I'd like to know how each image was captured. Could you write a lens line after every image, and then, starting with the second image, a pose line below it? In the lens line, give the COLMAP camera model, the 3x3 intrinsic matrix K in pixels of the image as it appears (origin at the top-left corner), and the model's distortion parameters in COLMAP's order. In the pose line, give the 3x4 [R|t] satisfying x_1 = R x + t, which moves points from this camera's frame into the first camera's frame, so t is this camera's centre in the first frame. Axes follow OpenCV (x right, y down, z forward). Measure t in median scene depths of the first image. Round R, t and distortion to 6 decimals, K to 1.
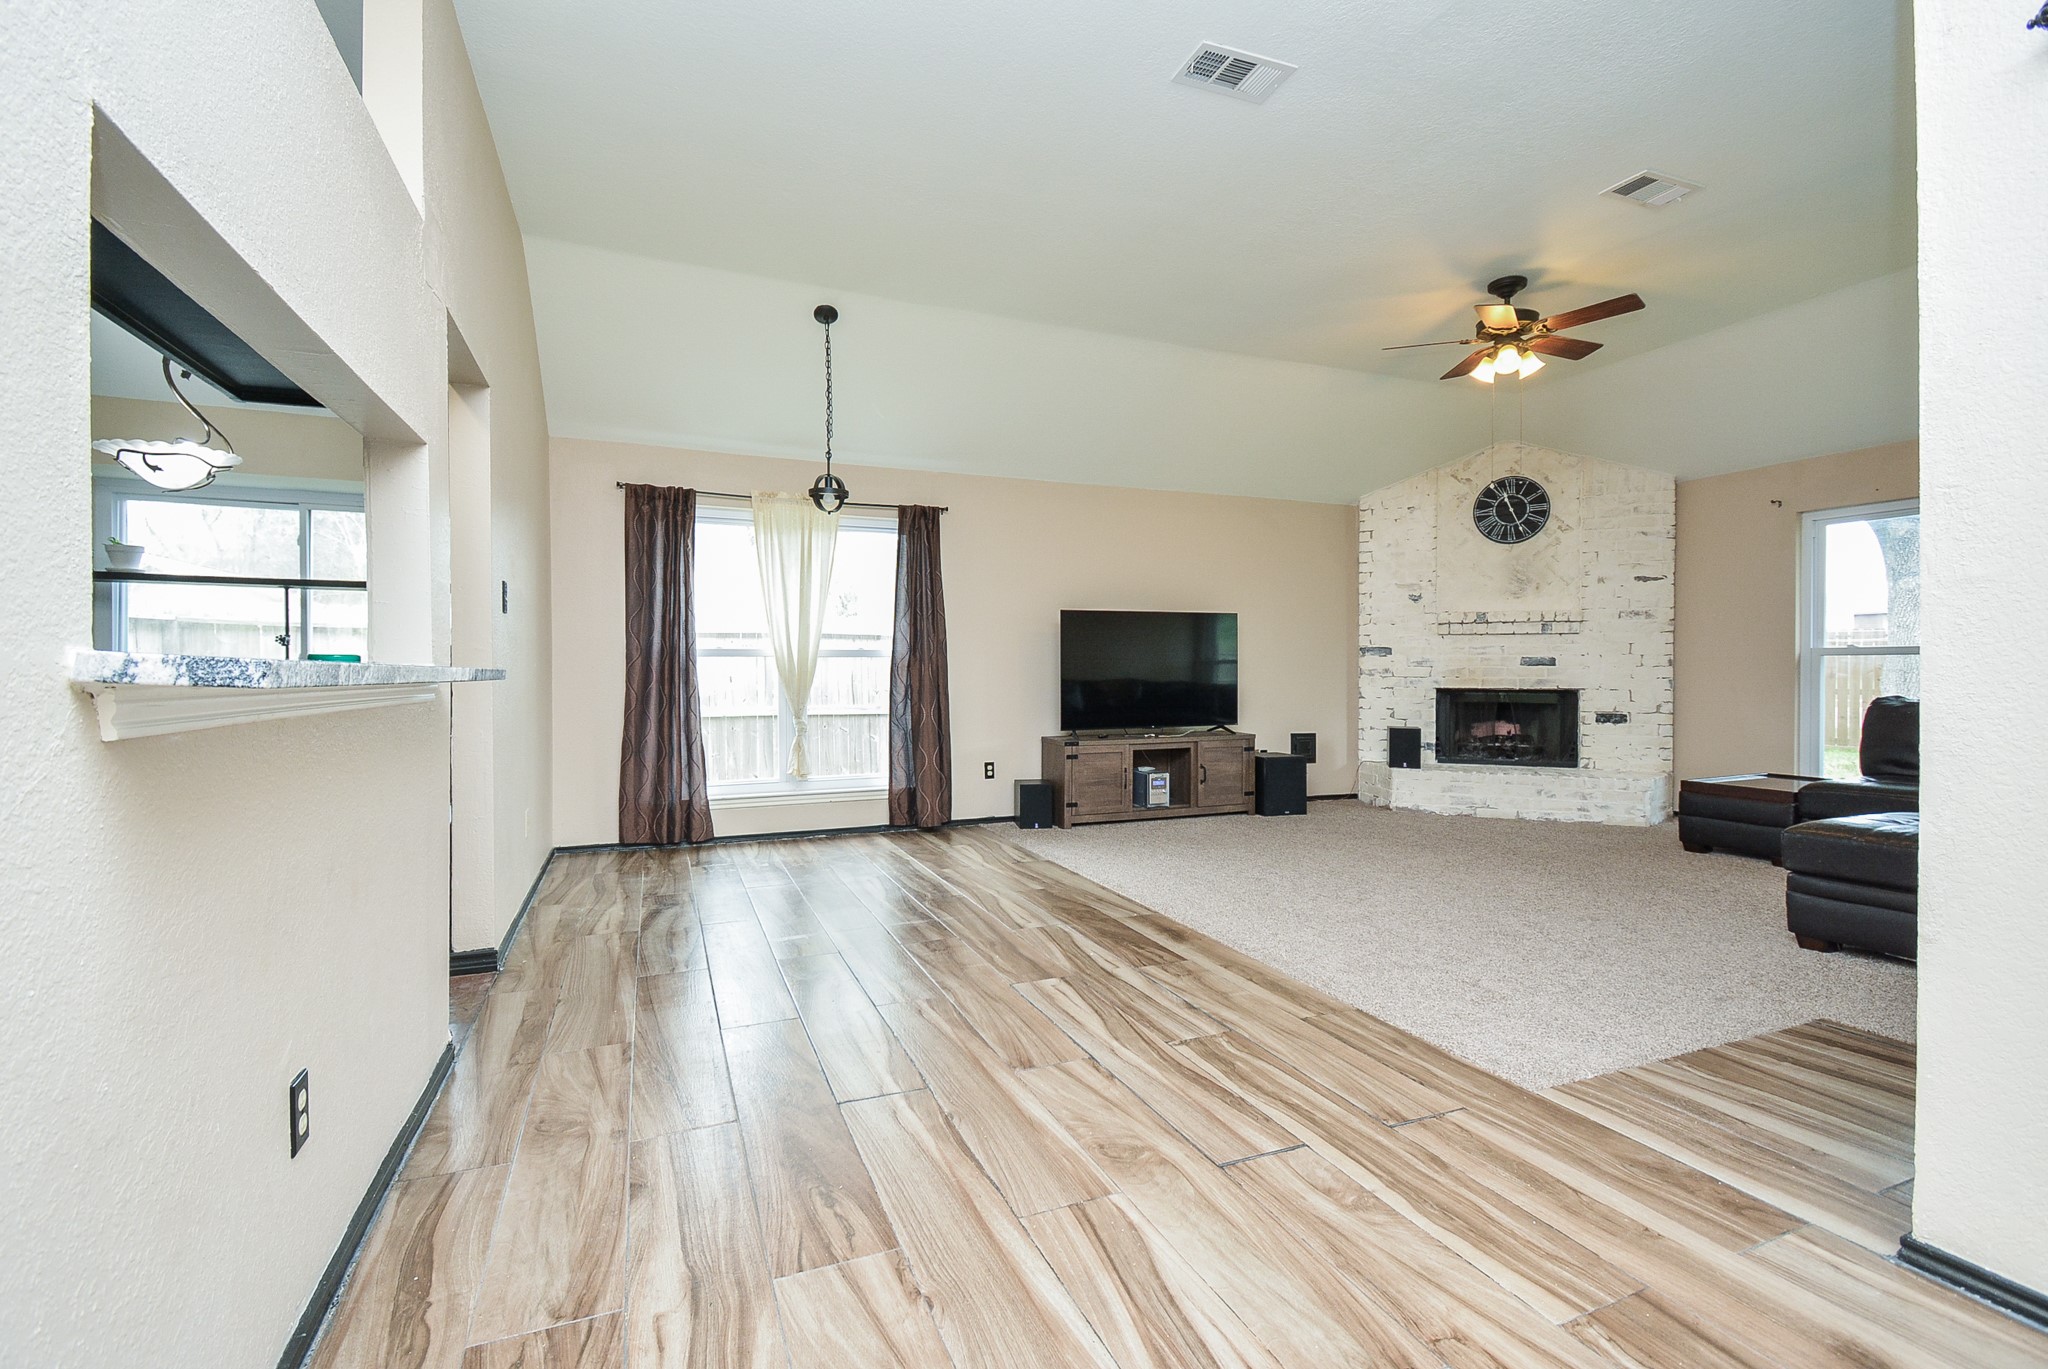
lens RADIAL K [[912.2, 0, 997.1], [0, 912.2, 673.9], [0, 0, 1]] dist [0.028388, -0.019275]
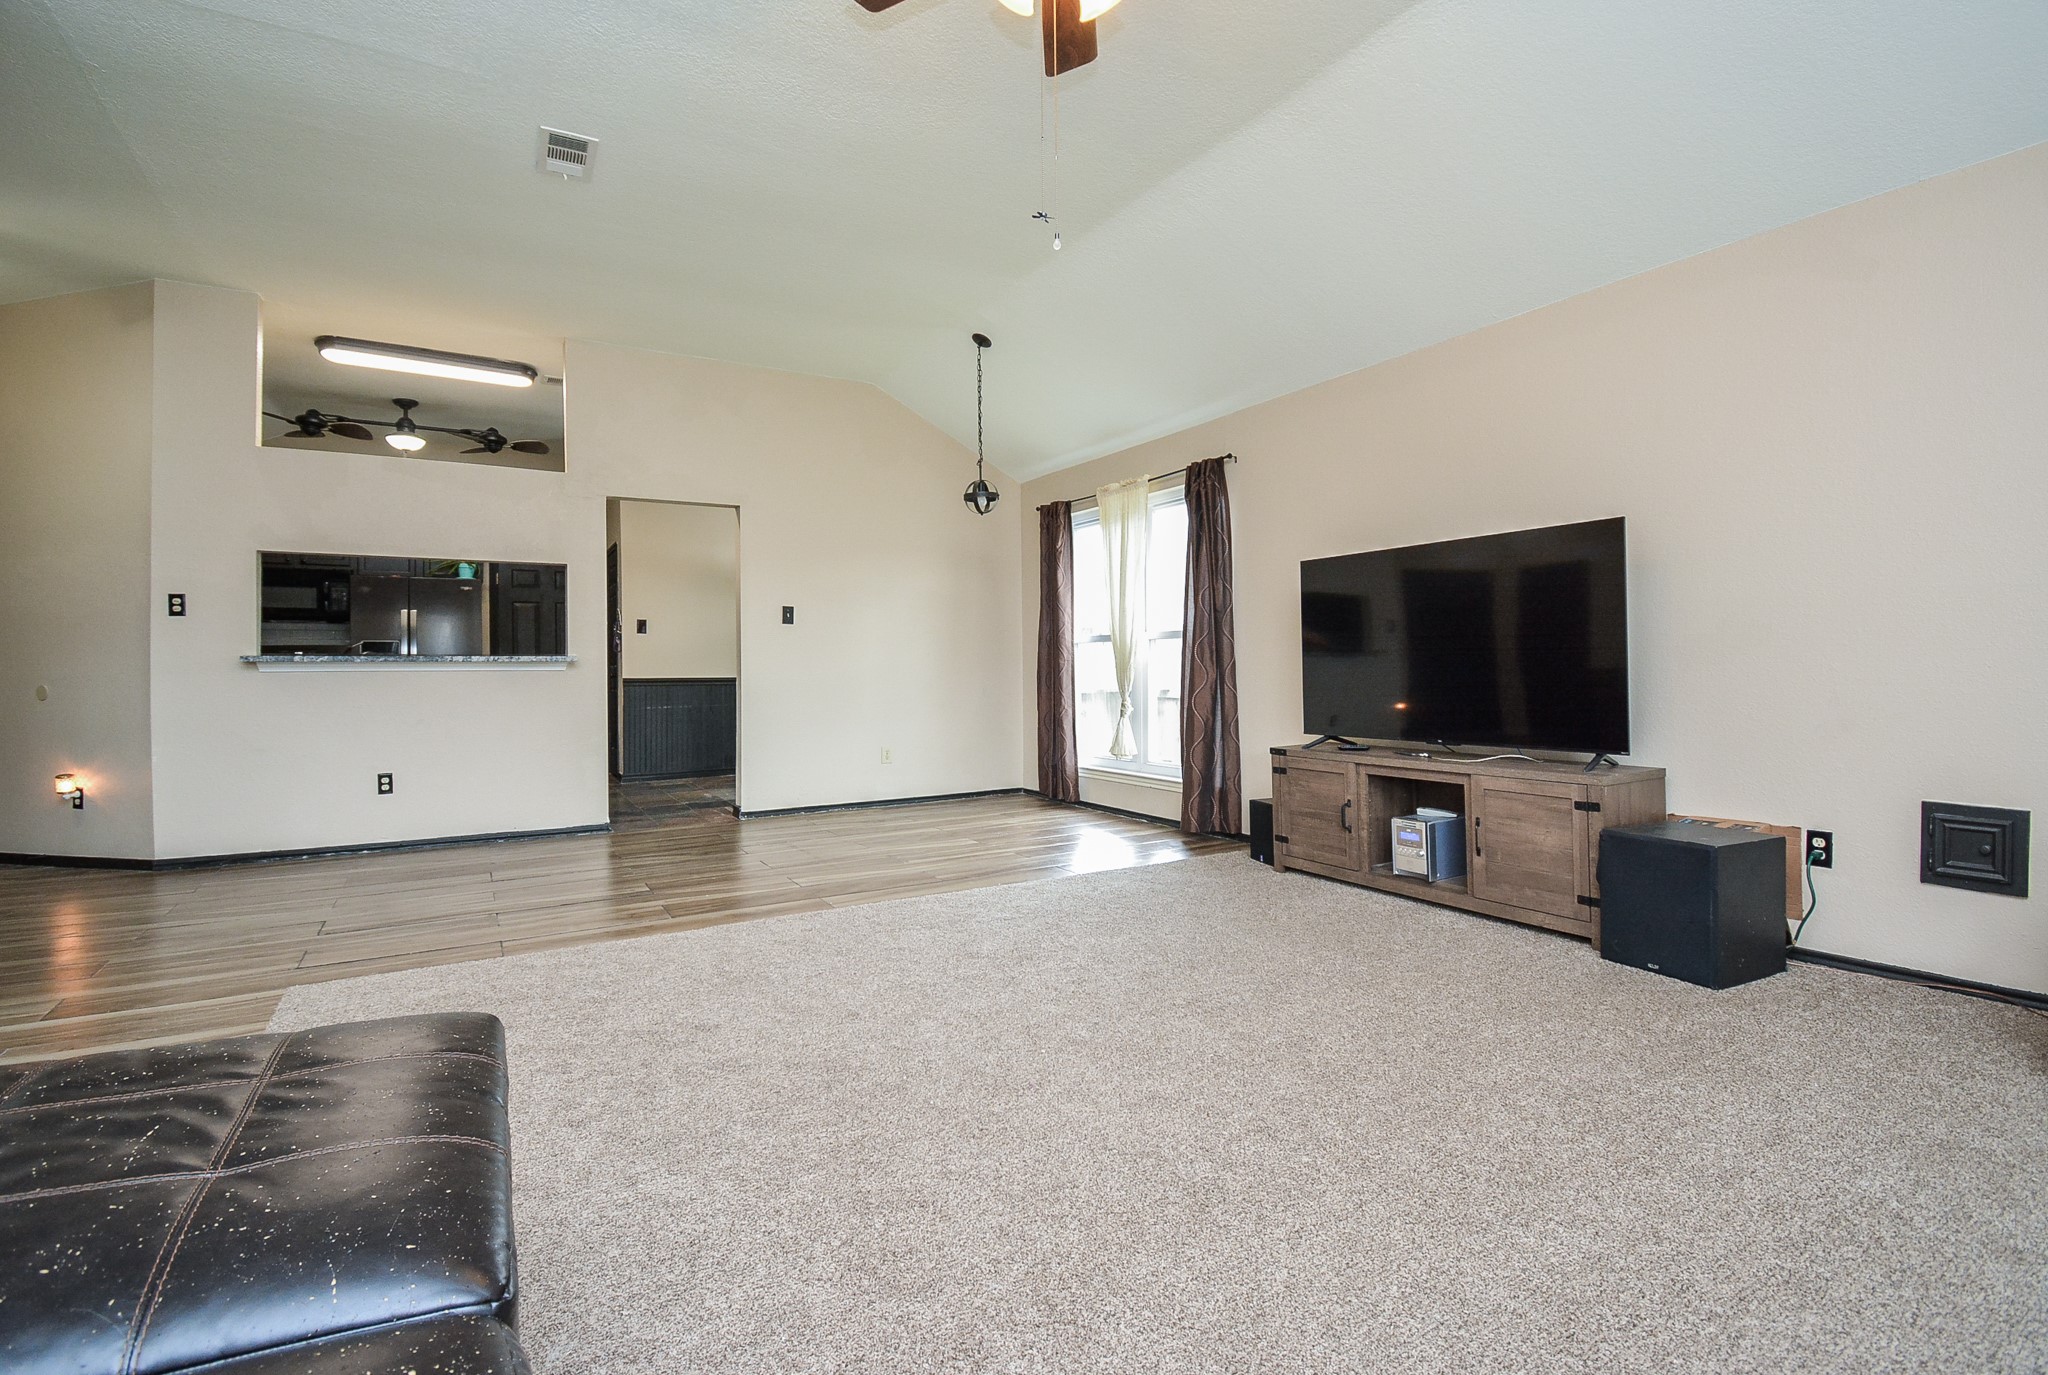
lens RADIAL K [[931.0, 0, 1008.2], [0, 931.0, 672.5], [0, 0, 1]] dist [0.018042, -0.020593]
pose [[0.158427, 0.006691, -0.987348, 0.695965], [0.000641, 0.999976, 0.006880, 0.009338], [0.987370, -0.001723, 0.158419, 0.622437]]
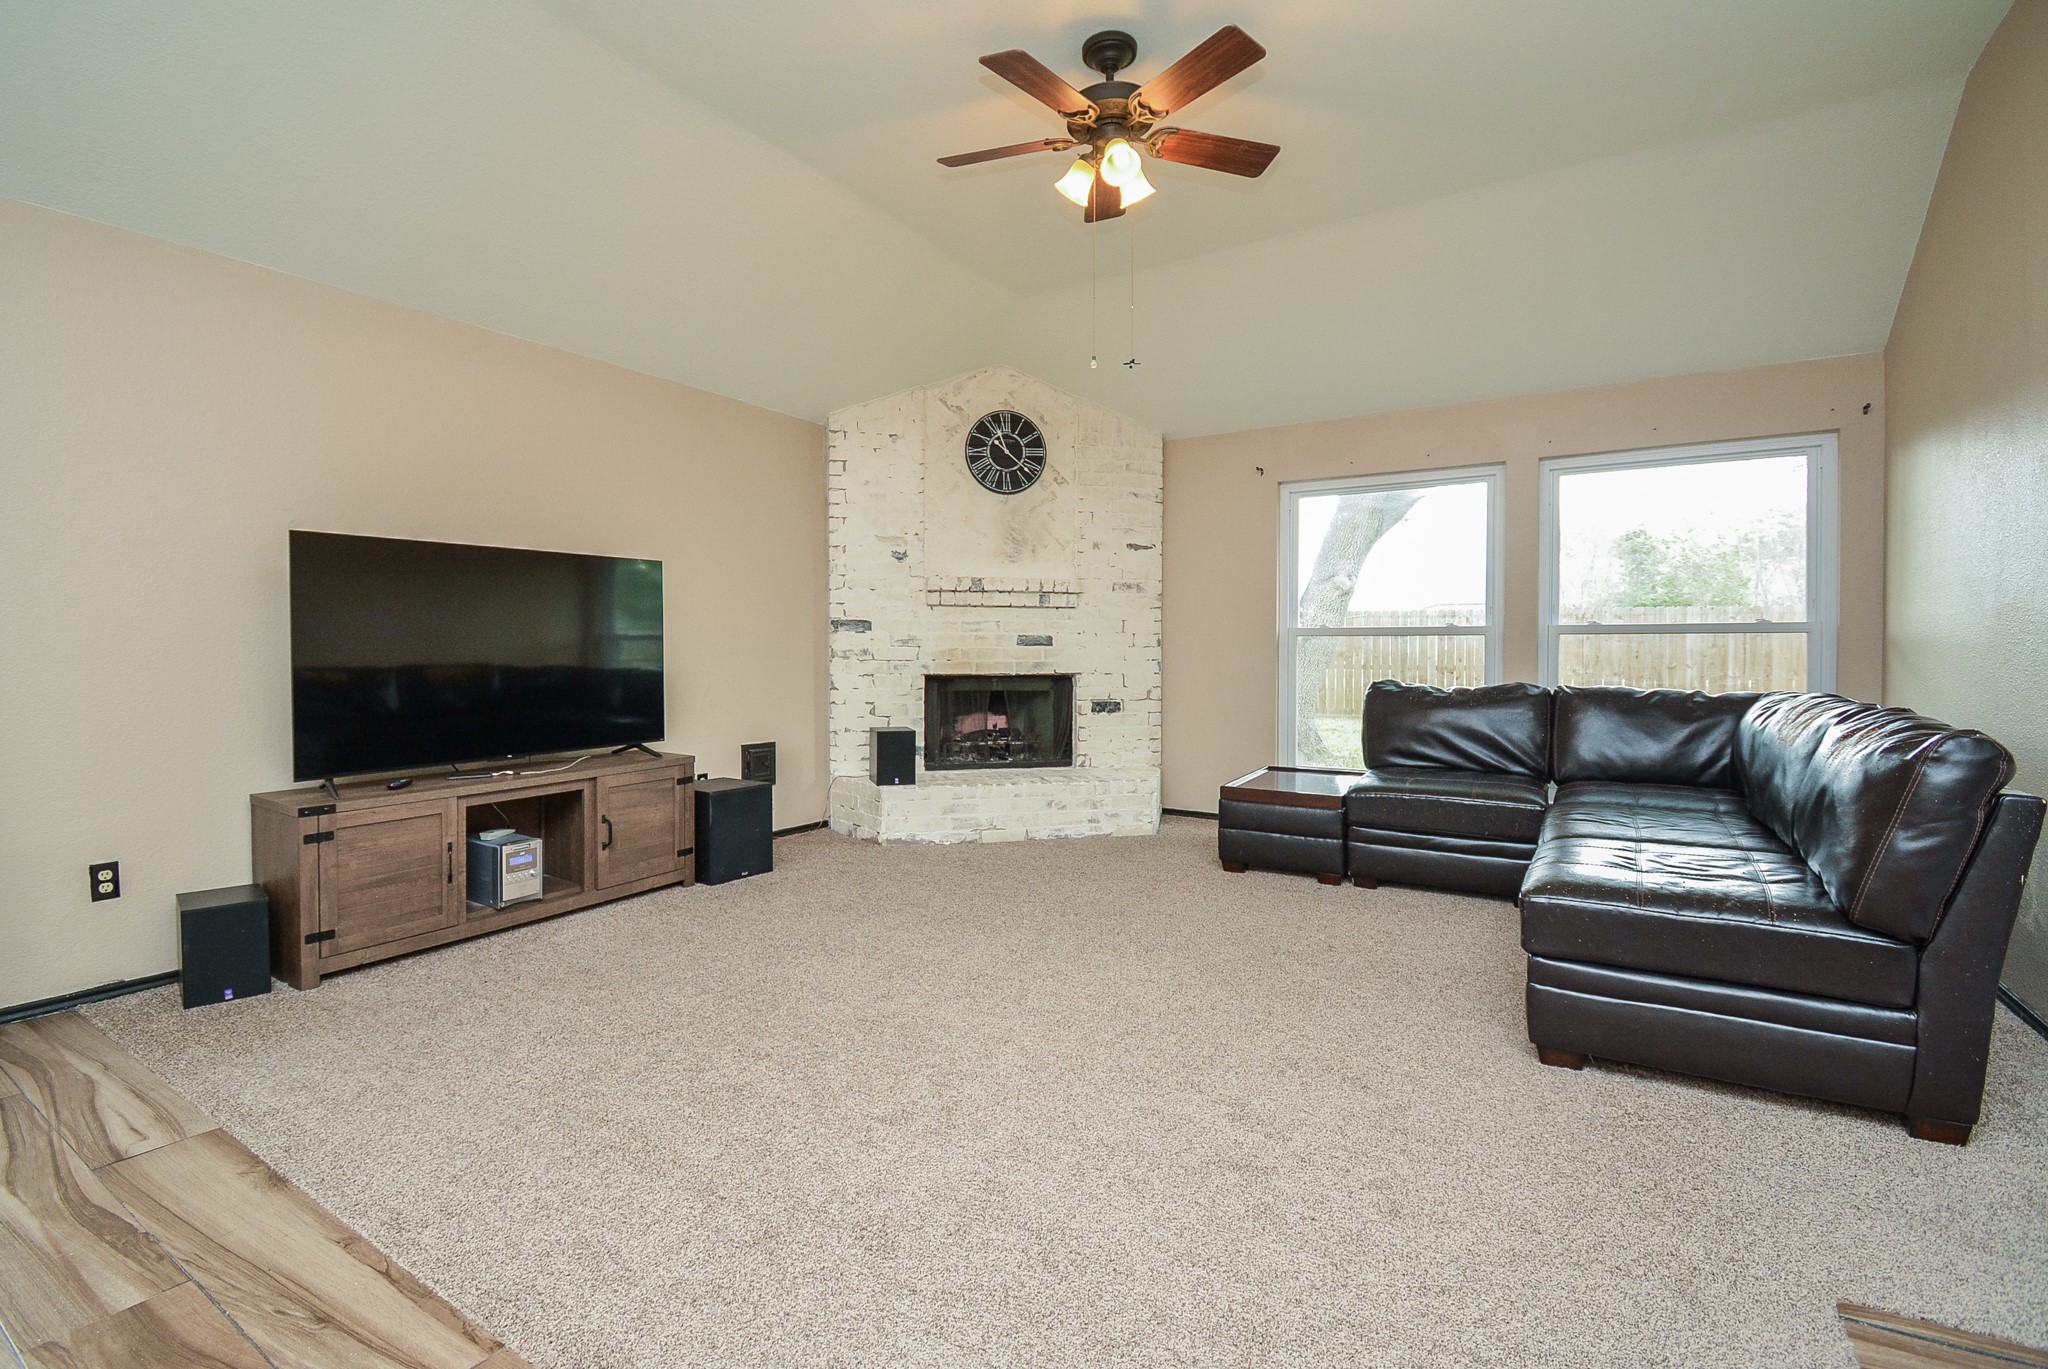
lens RADIAL K [[931.0, 0, 1008.2], [0, 931.0, 669.5], [0, 0, 1]] dist [0.018042, -0.020593]
pose [[0.802839, -0.015353, 0.595998, 0.075199], [0.001961, 0.999731, 0.023113, -0.007319], [-0.596193, -0.017387, 0.802653, 0.358930]]
